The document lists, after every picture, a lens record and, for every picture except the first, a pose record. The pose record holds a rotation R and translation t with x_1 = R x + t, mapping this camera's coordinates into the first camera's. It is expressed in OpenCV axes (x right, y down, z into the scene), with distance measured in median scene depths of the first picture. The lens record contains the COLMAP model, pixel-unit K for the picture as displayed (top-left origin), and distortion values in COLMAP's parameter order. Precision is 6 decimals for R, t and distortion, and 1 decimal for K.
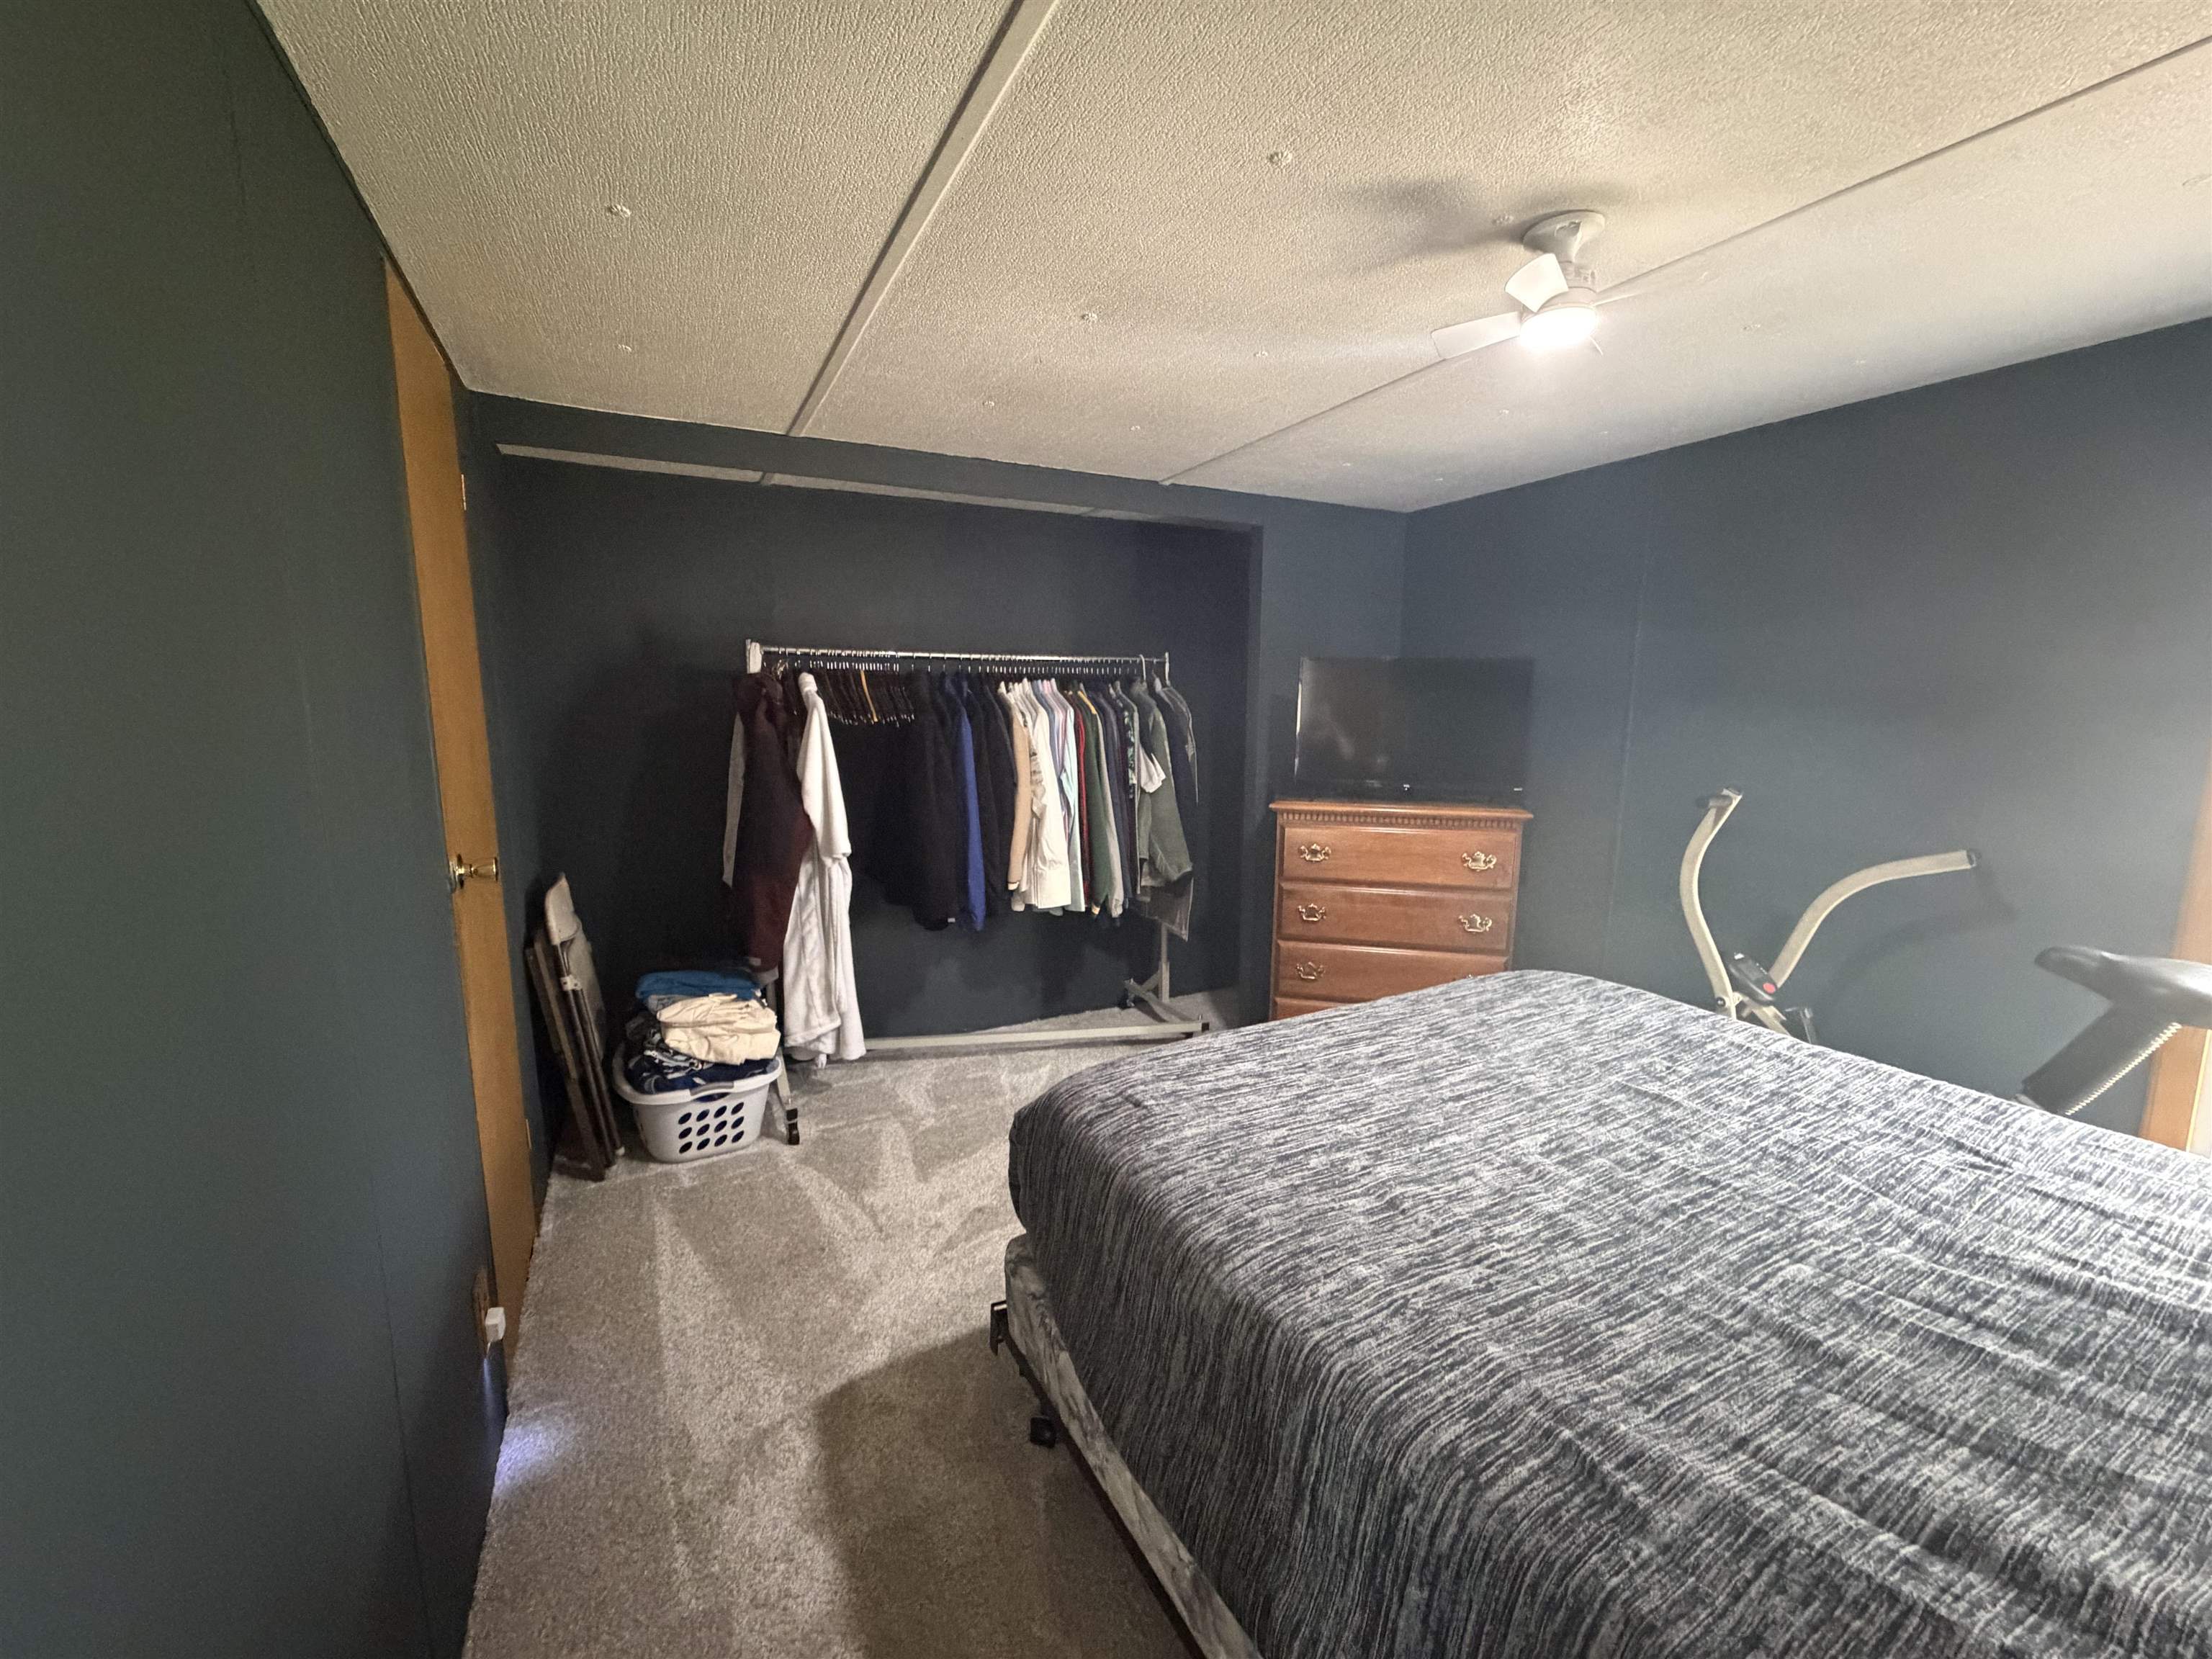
lens RADIAL K [[884.0, 0, 1099.4], [0, 884.0, 830.0], [0, 0, 1]] dist [0.000267, 0.000013]
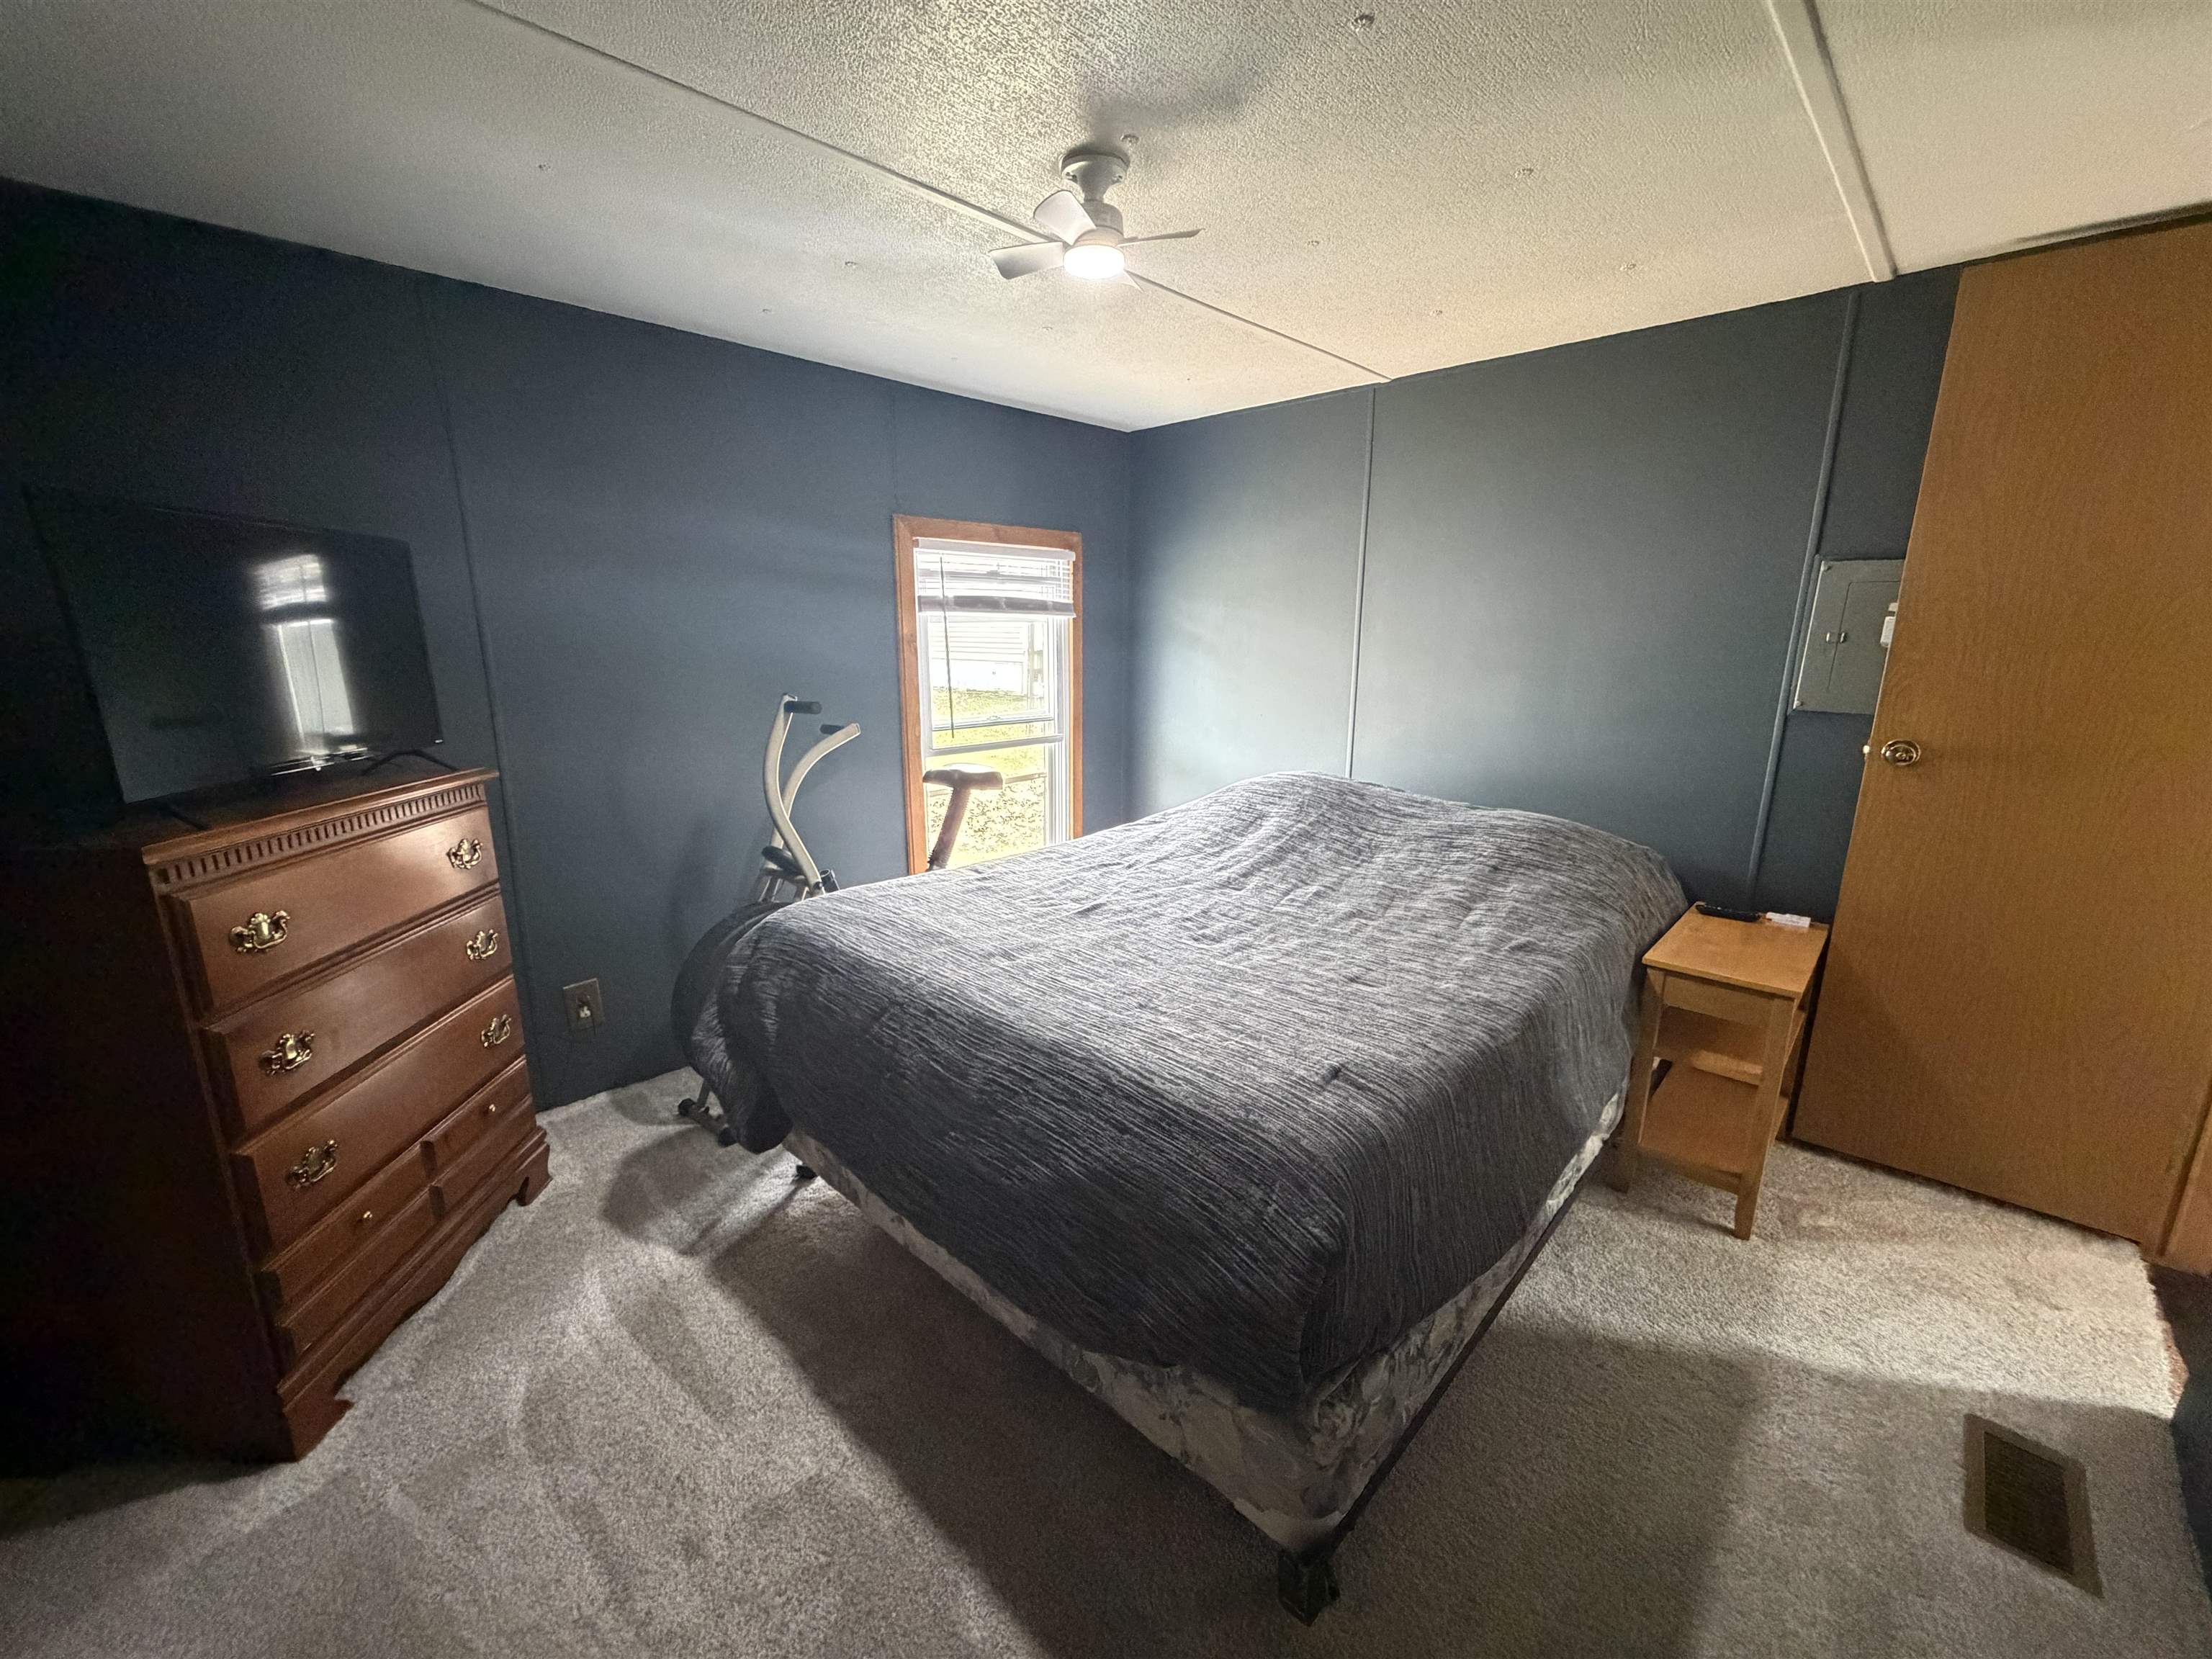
lens RADIAL K [[884.0, 0, 1102.1], [0, 884.0, 833.1], [0, 0, 1]] dist [0.000267, 0.000013]
pose [[-0.323263, -0.218750, 0.920679, -0.699498], [0.125137, 0.954490, 0.270721, -0.205126], [-0.937999, 0.202725, -0.281178, 1.533942]]
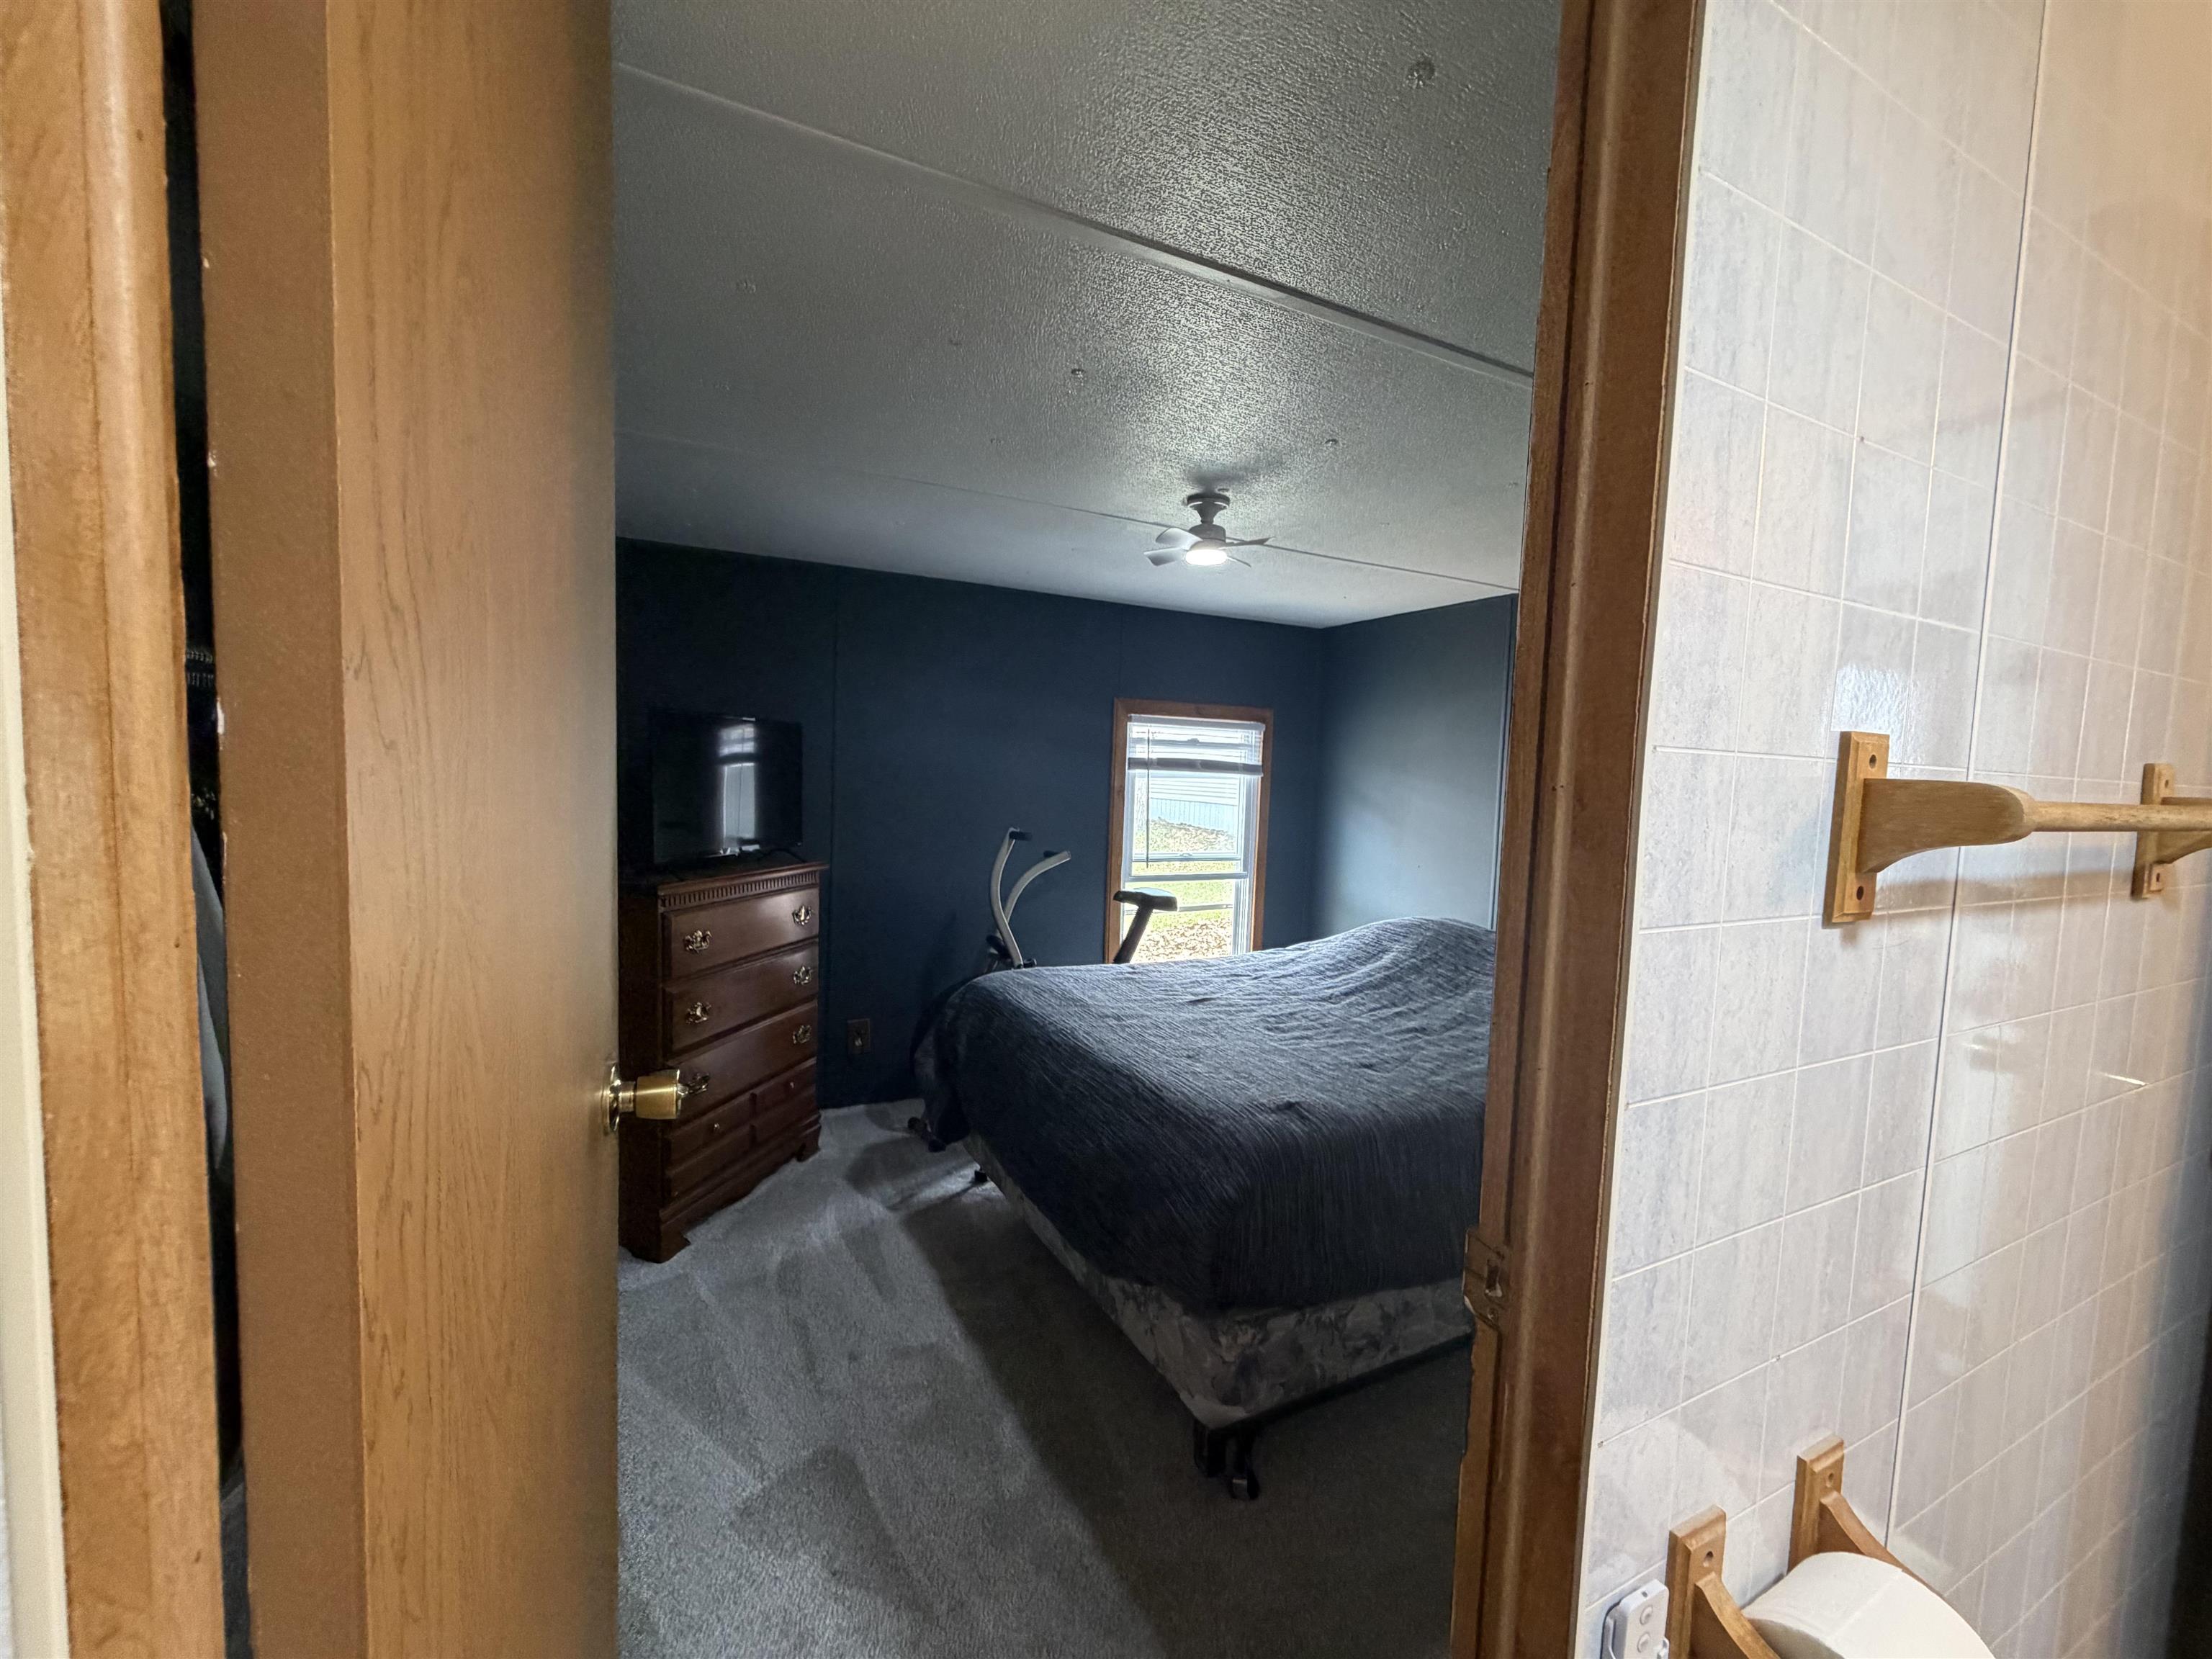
lens RADIAL K [[884.0, 0, 1104.1], [0, 884.0, 834.7], [0, 0, 1]] dist [0.000267, 0.000013]
pose [[-0.007285, -0.079273, 0.996826, -1.276199], [0.101504, 0.991645, 0.079603, -0.219092], [-0.994808, 0.101762, 0.000822, 1.322698]]
